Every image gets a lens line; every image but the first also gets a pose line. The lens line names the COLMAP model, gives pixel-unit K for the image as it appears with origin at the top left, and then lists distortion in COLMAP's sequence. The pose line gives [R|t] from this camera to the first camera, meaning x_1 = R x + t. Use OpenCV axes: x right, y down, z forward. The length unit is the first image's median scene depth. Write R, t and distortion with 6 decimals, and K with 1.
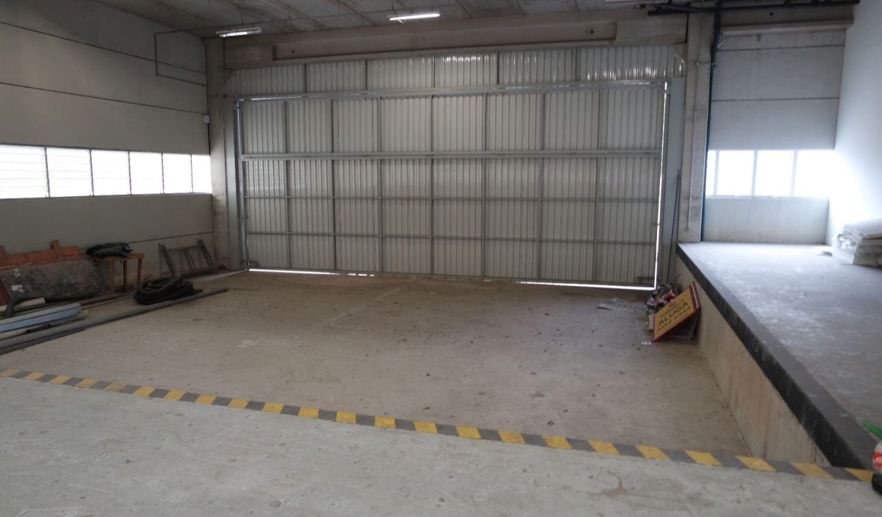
lens RADIAL K [[627.7, 0, 437.9], [0, 627.7, 272.7], [0, 0, 1]] dist [-0.130614, 0.130483]
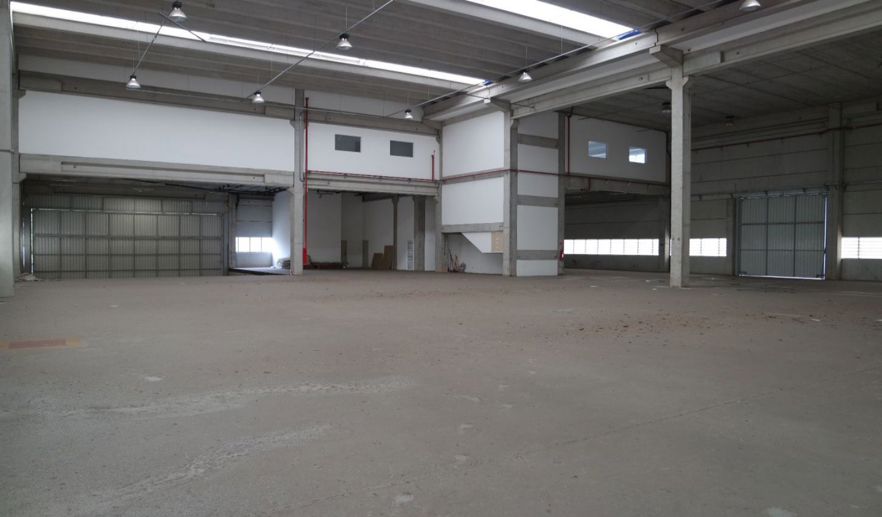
lens RADIAL K [[627.7, 0, 437.9], [0, 627.7, 272.7], [0, 0, 1]] dist [-0.130614, 0.130483]
pose [[0.641646, -0.026635, 0.766539, -1.132295], [0.107171, 0.992706, -0.055216, 0.223238], [-0.759477, 0.117580, 0.639820, -1.510849]]
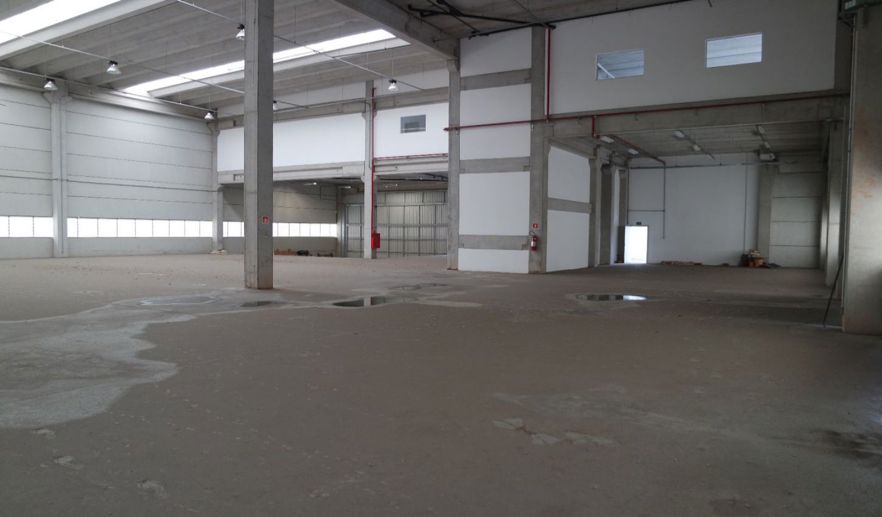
lens RADIAL K [[627.7, 0, 437.9], [0, 627.7, 272.7], [0, 0, 1]] dist [-0.130614, 0.130483]
pose [[0.968589, 0.023996, -0.247508, 0.908584], [-0.045362, 0.995683, -0.080984, 0.279674], [0.244496, 0.089668, 0.965495, -1.873276]]
